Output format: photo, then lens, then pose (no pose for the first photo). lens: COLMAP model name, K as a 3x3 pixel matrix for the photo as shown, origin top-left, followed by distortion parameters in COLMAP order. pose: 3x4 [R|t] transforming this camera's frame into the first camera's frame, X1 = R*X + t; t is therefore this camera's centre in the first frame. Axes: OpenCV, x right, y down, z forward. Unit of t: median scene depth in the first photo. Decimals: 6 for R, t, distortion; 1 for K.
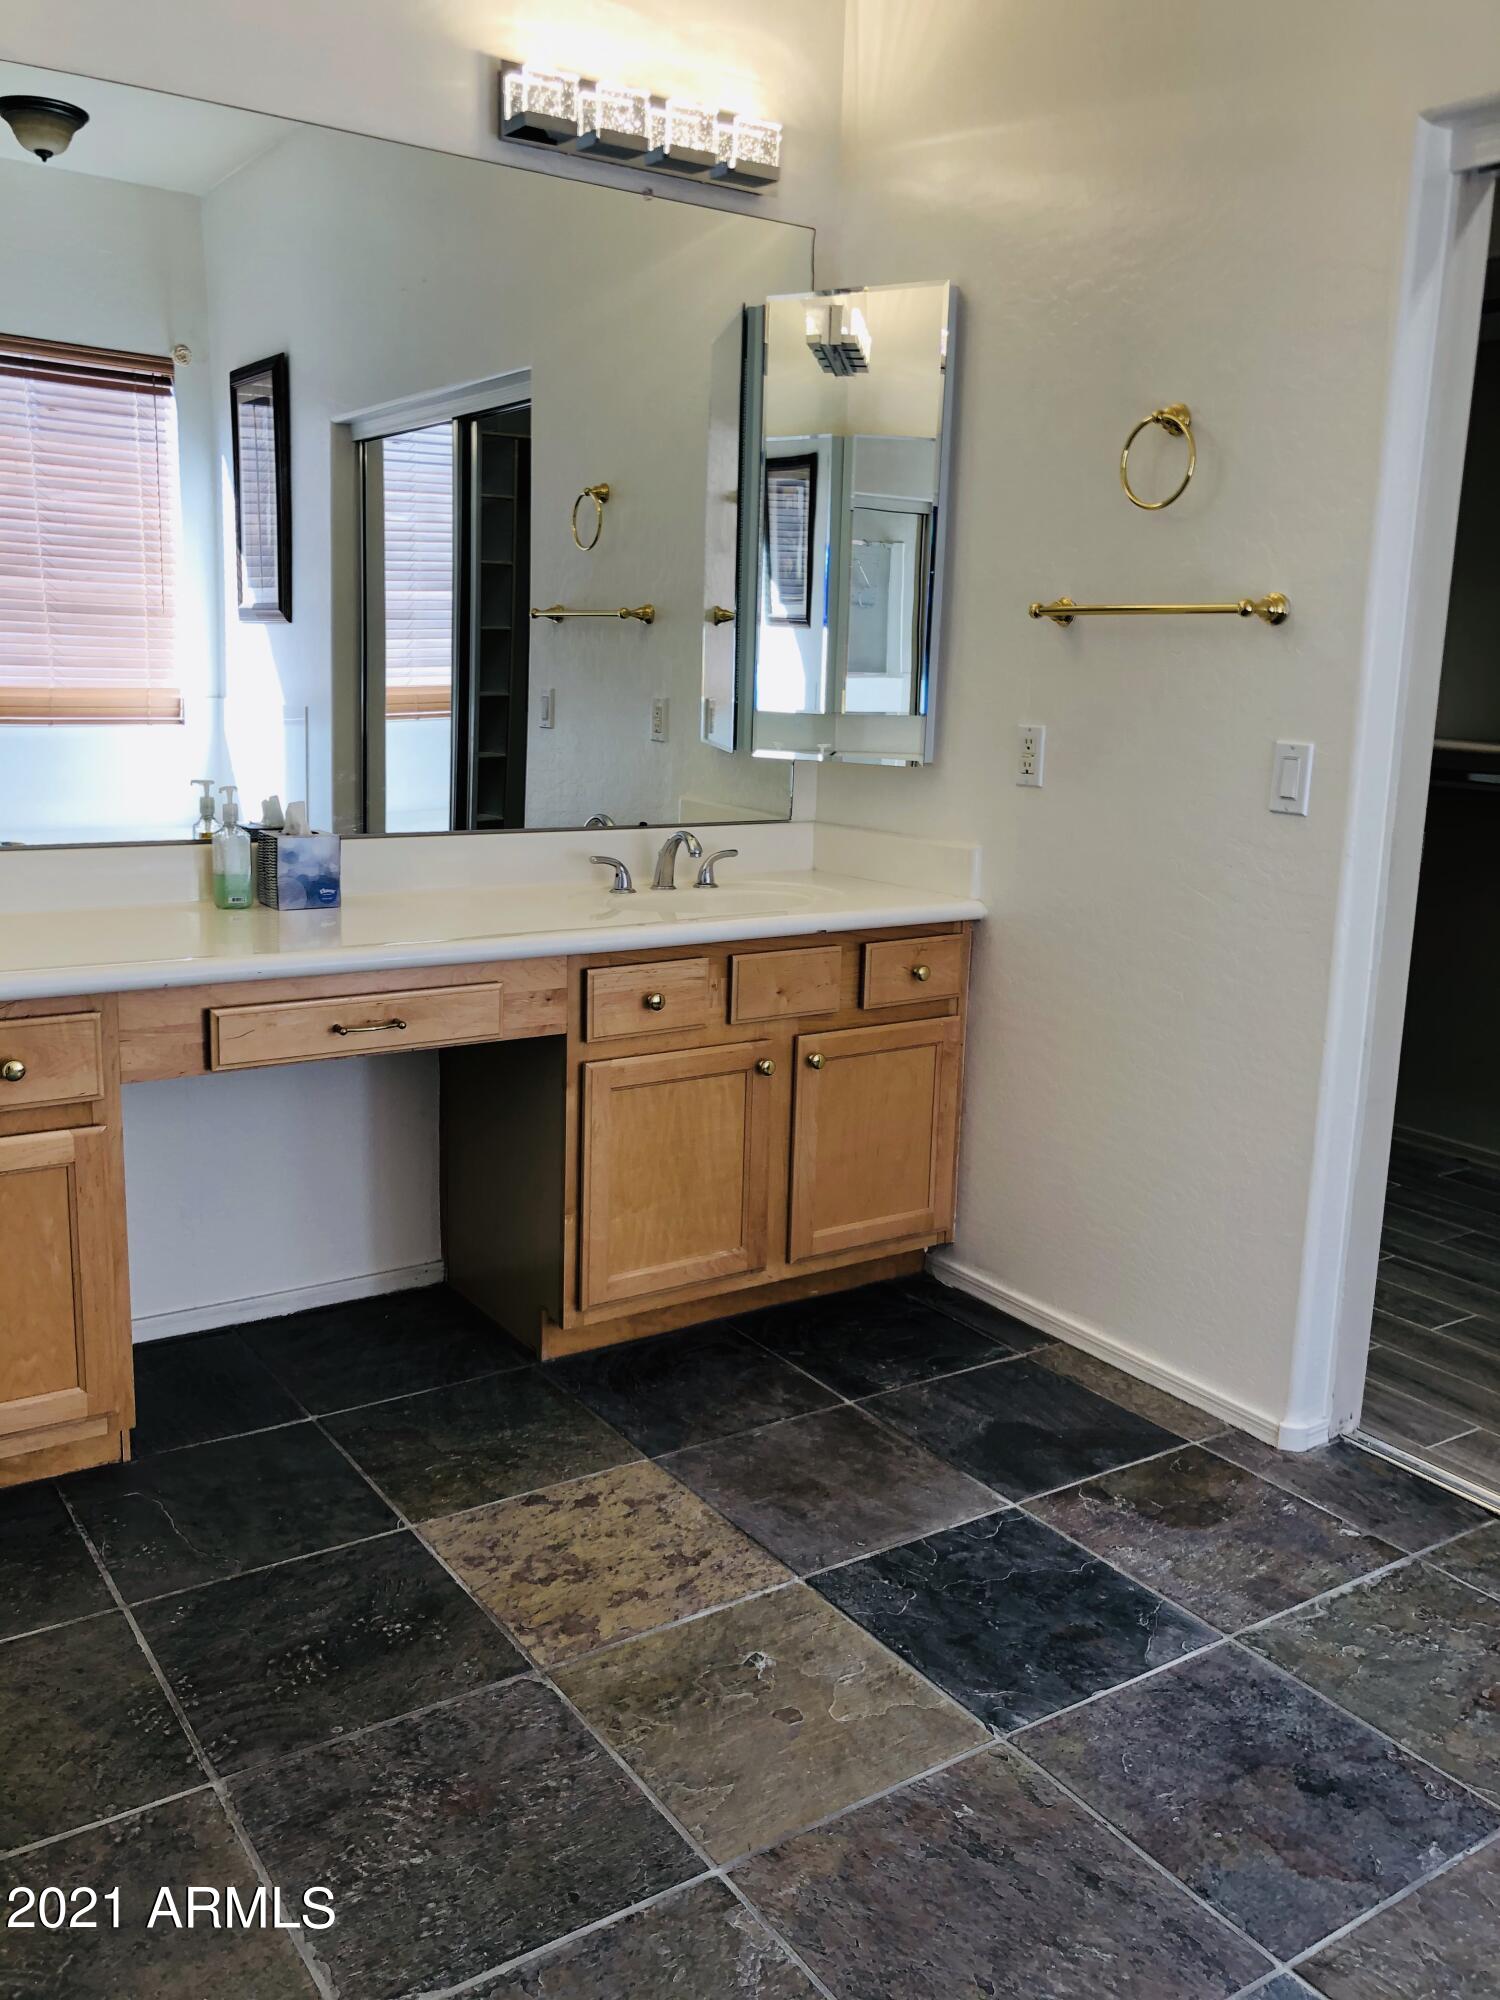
lens RADIAL K [[1648.3, 0, 737.2], [0, 1648.3, 980.4], [0, 0, 1]] dist [0.010919, 0.004383]
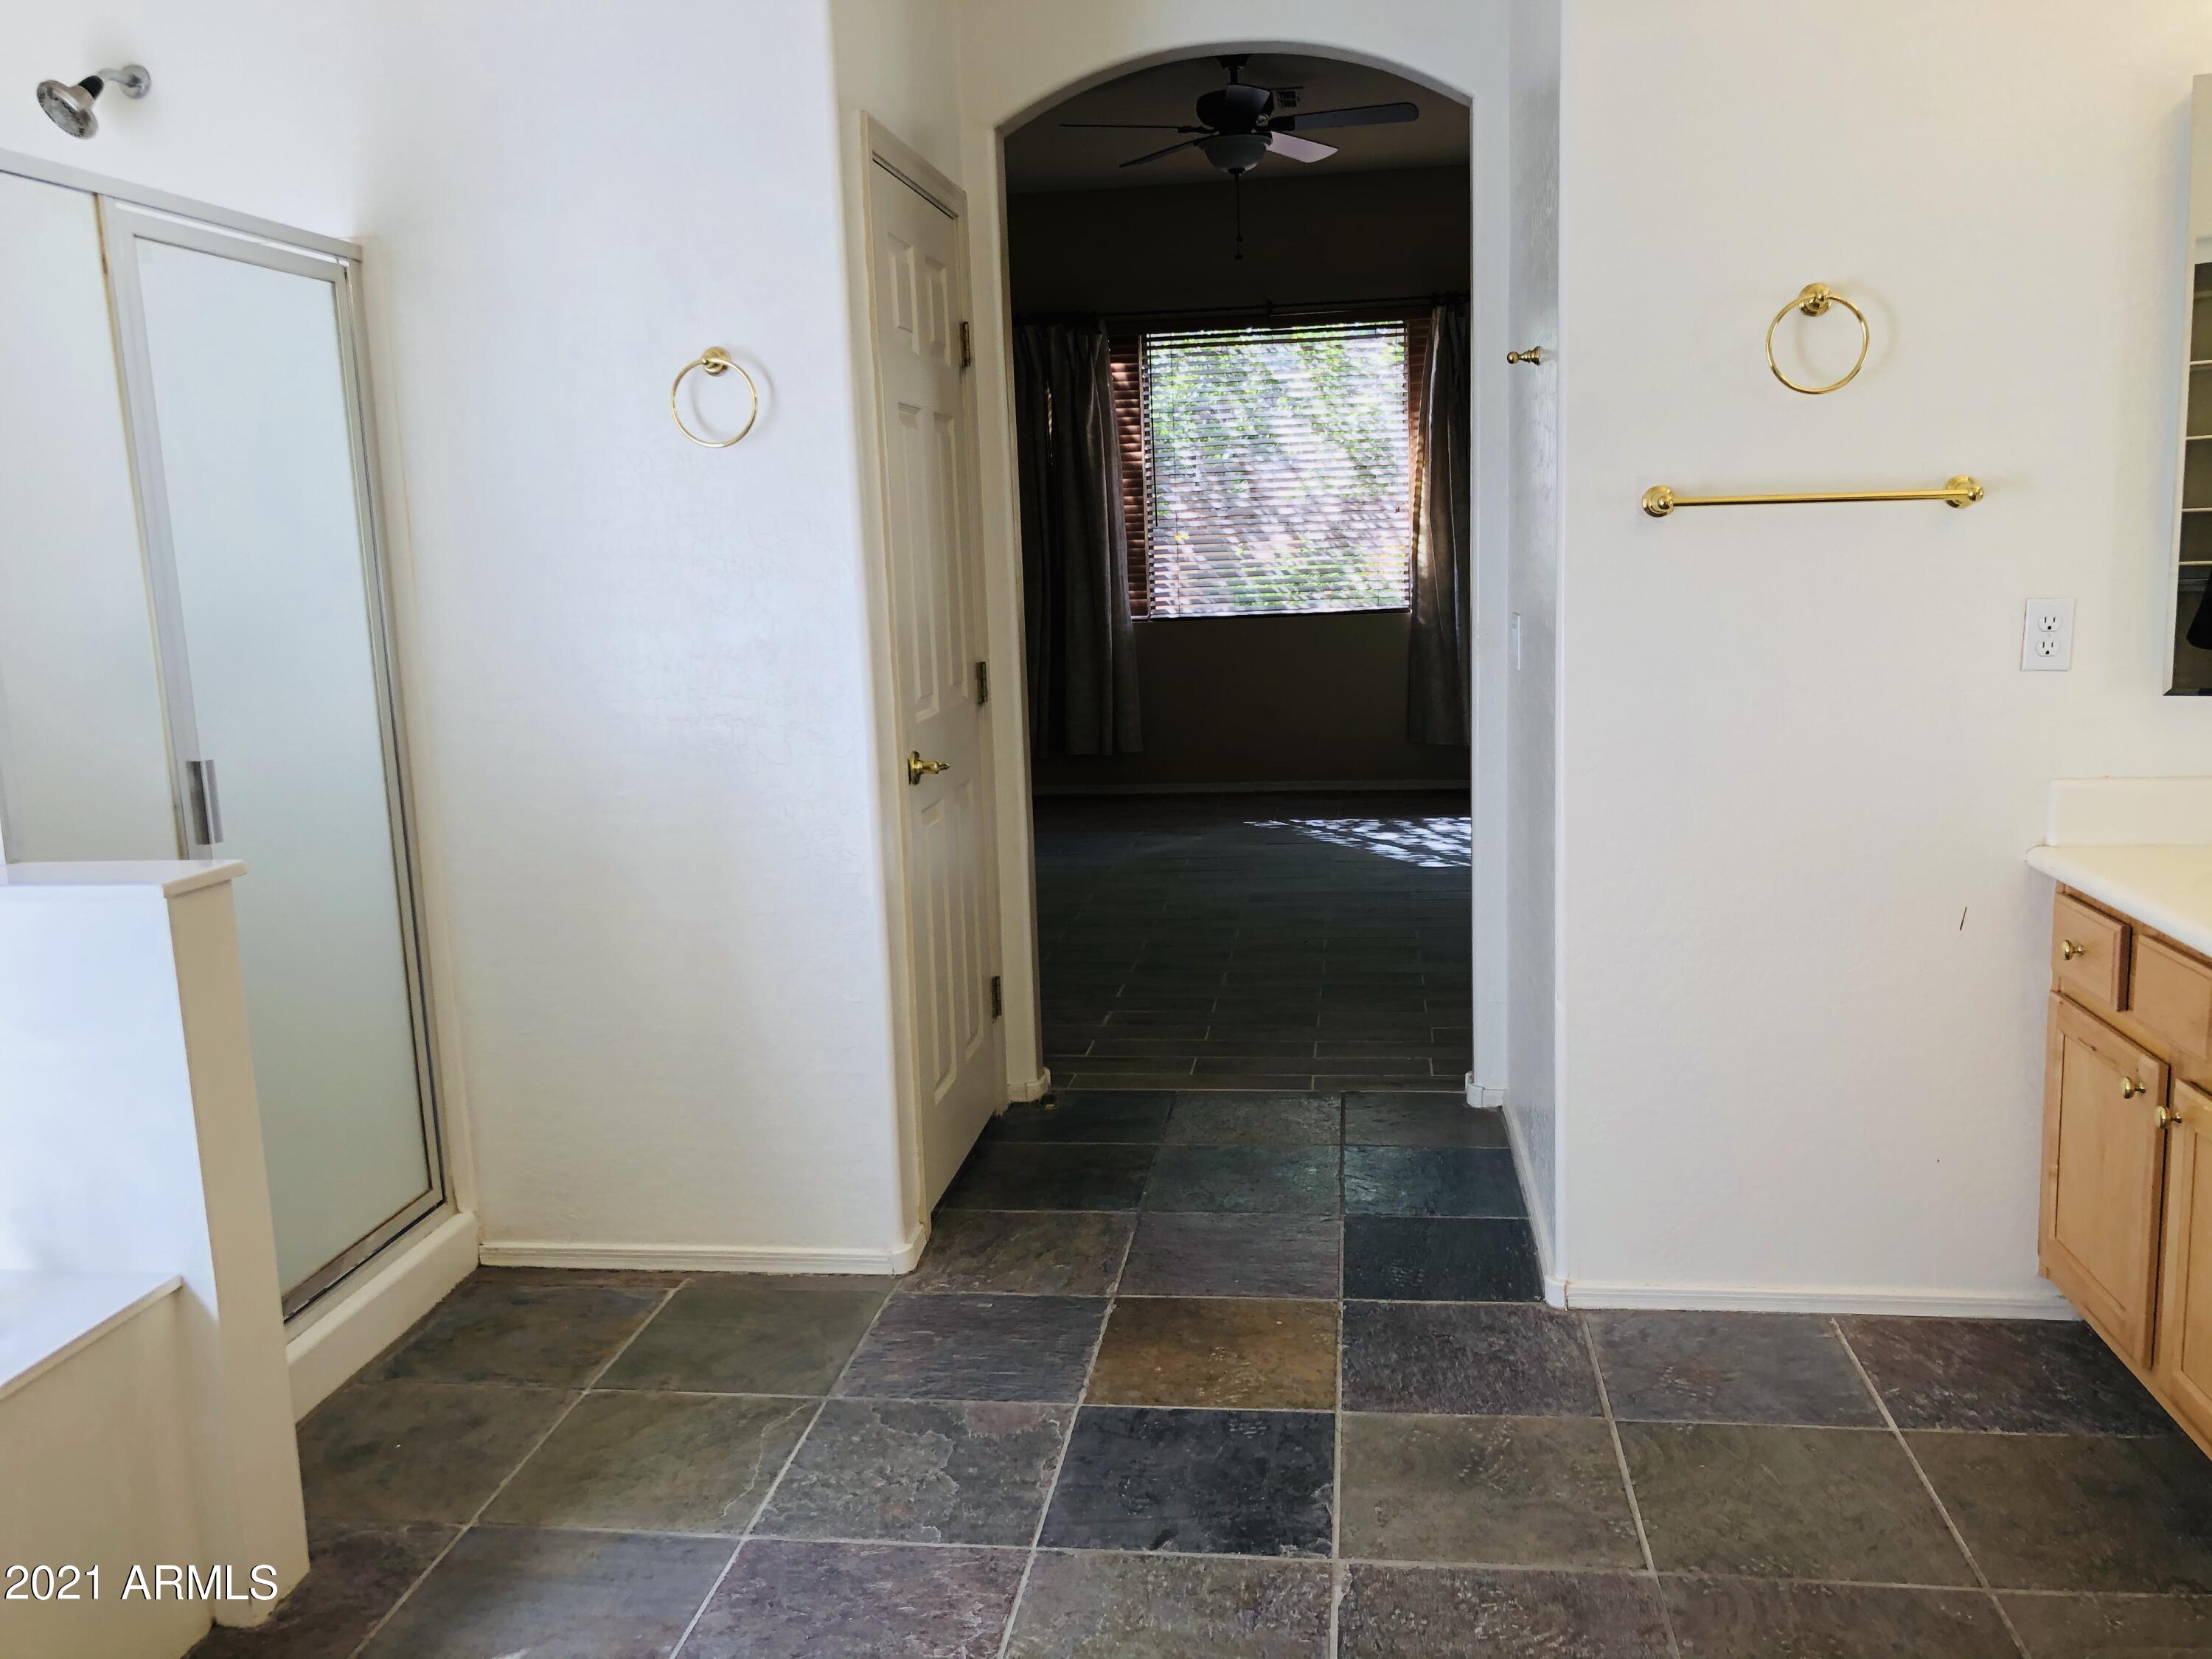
lens RADIAL K [[1790.4, 0, 1116.0], [0, 1790.4, 835.4], [0, 0, 1]] dist [-0.005381, 0.021042]
pose [[-0.661075, 0.121600, -0.740400, 0.661254], [-0.125781, 0.954856, 0.269127, -0.246756], [0.739702, 0.271041, -0.615937, 1.121384]]
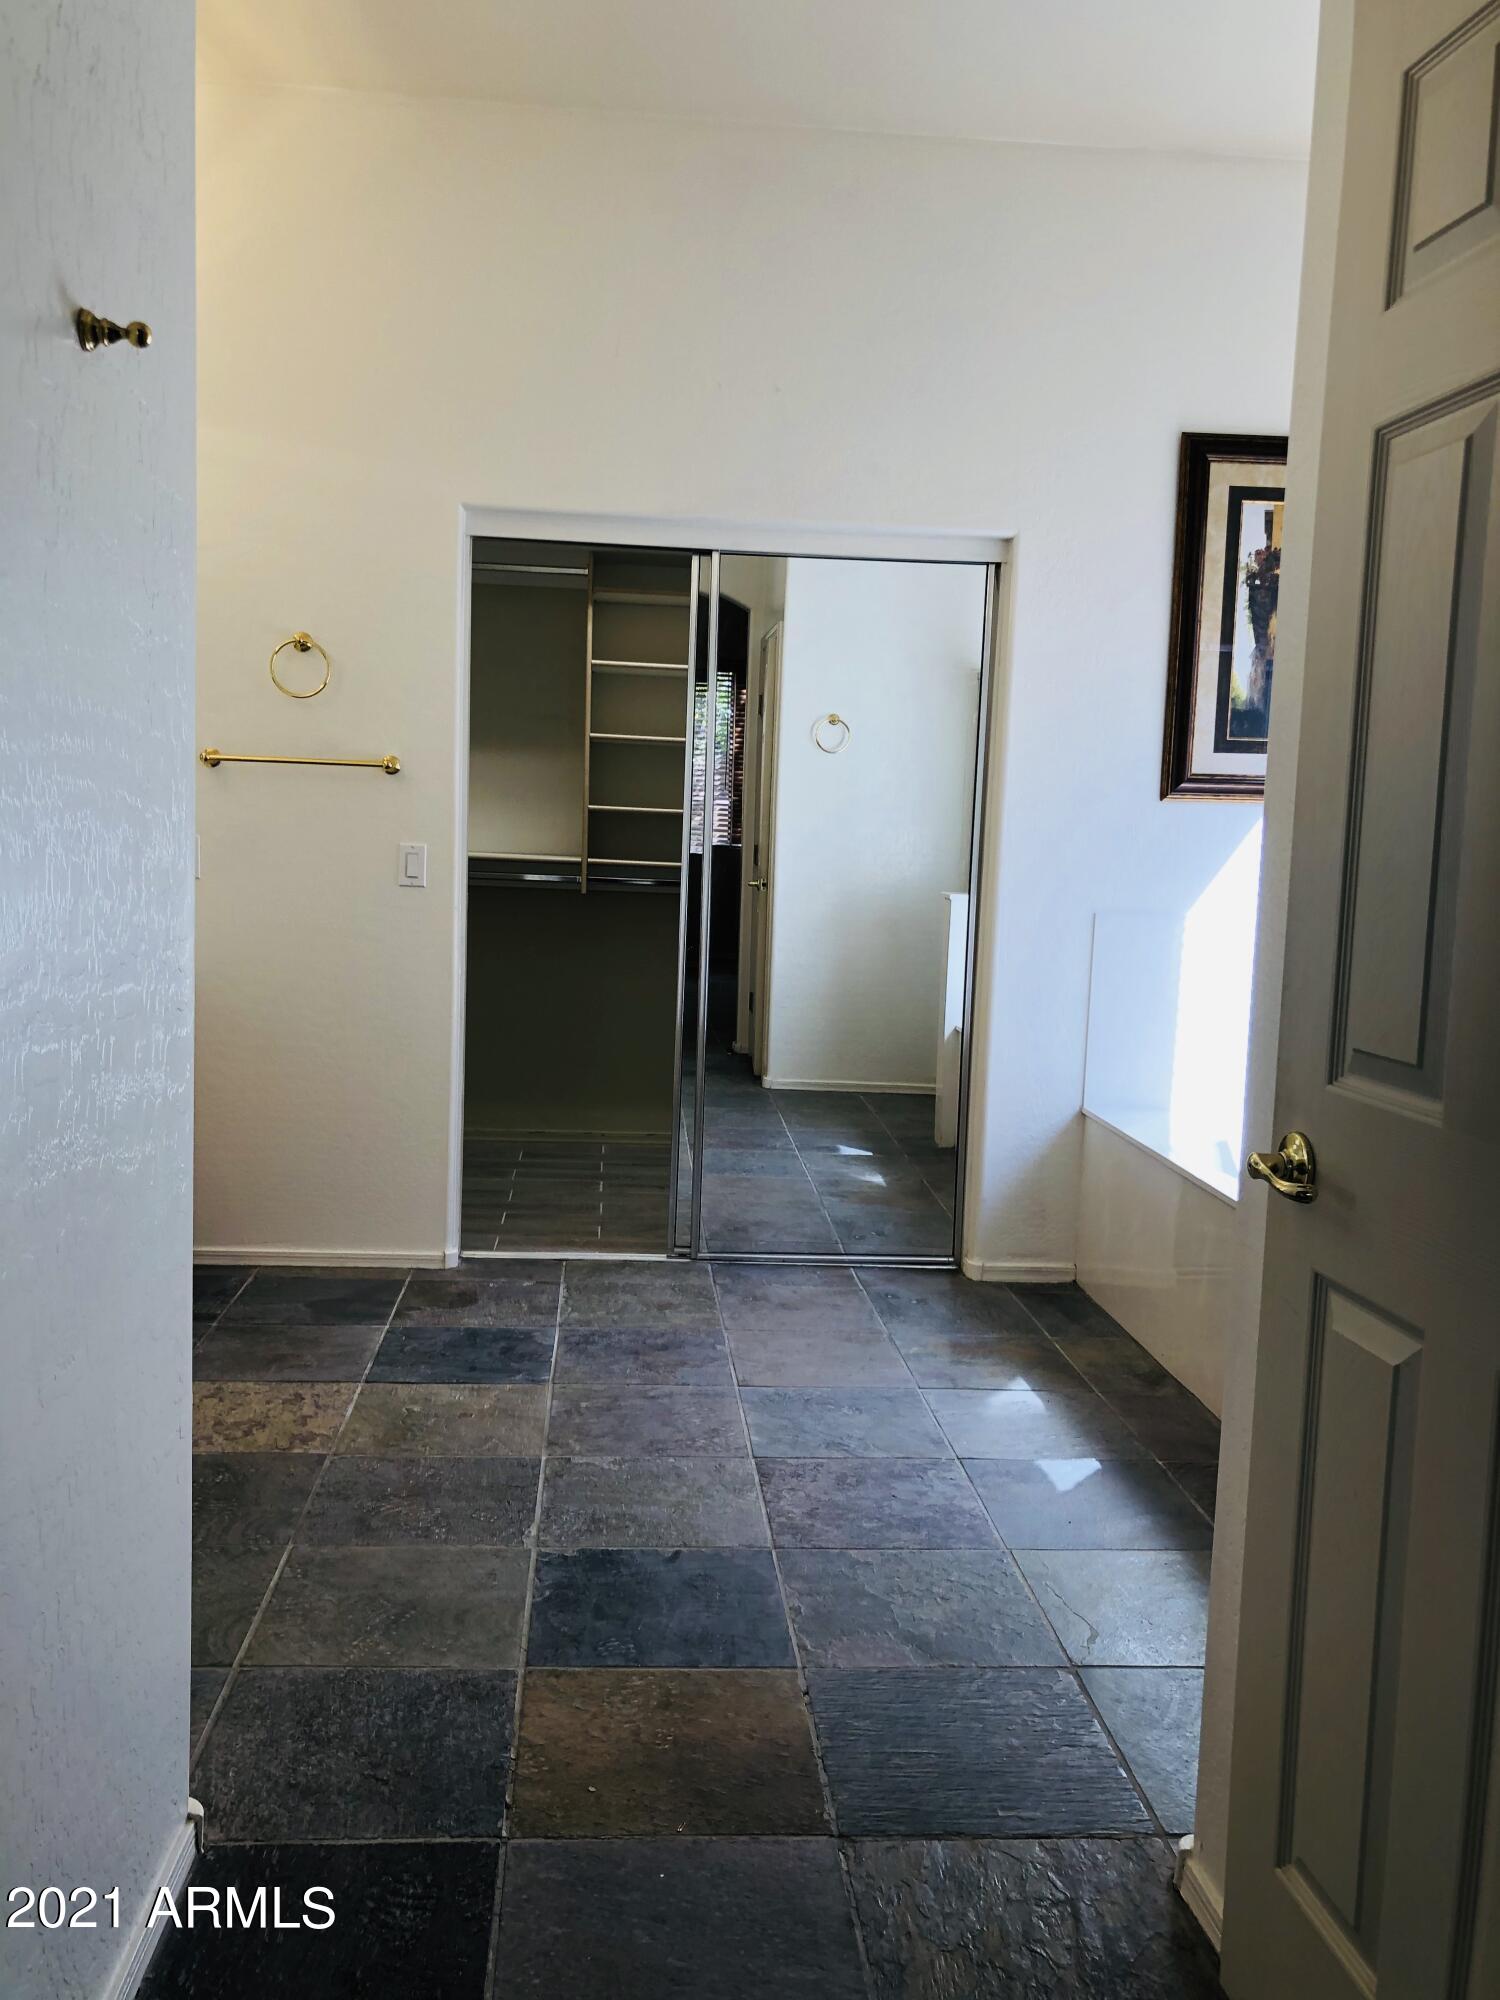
lens RADIAL K [[1648.3, 0, 737.2], [0, 1648.3, 980.4], [0, 0, 1]] dist [0.010919, 0.004383]
pose [[0.491187, -0.093122, 0.866062, -1.131528], [0.142502, 0.989464, 0.025571, -0.002614], [-0.859319, 0.110855, 0.499282, -0.127748]]
